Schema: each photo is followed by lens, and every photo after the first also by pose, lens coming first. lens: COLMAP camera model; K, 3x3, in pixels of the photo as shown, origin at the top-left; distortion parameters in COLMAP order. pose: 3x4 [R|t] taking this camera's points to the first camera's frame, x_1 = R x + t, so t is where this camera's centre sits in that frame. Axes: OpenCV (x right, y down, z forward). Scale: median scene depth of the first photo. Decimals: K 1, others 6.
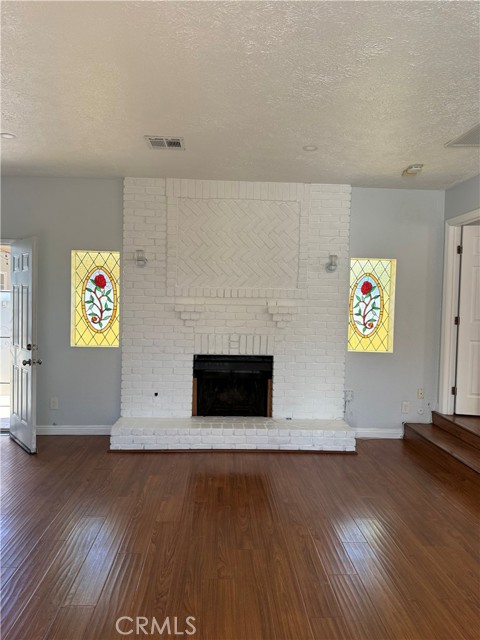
lens RADIAL K [[457.9, 0, 237.0], [0, 457.9, 318.6], [0, 0, 1]] dist [0.022429, -0.008532]
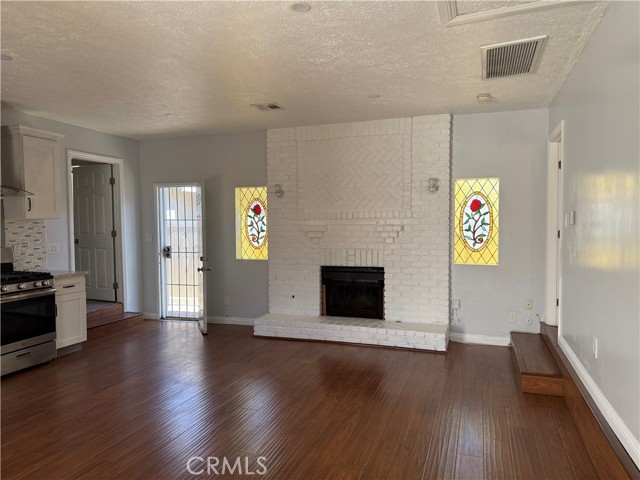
lens RADIAL K [[457.9, 0, 325.3], [0, 457.9, 241.5], [0, 0, 1]] dist [0.022429, -0.008532]
pose [[0.926221, -0.013947, -0.376722, 0.386498], [0.016616, 0.999855, 0.003834, 0.008378], [0.376614, -0.009811, 0.926318, -0.146388]]
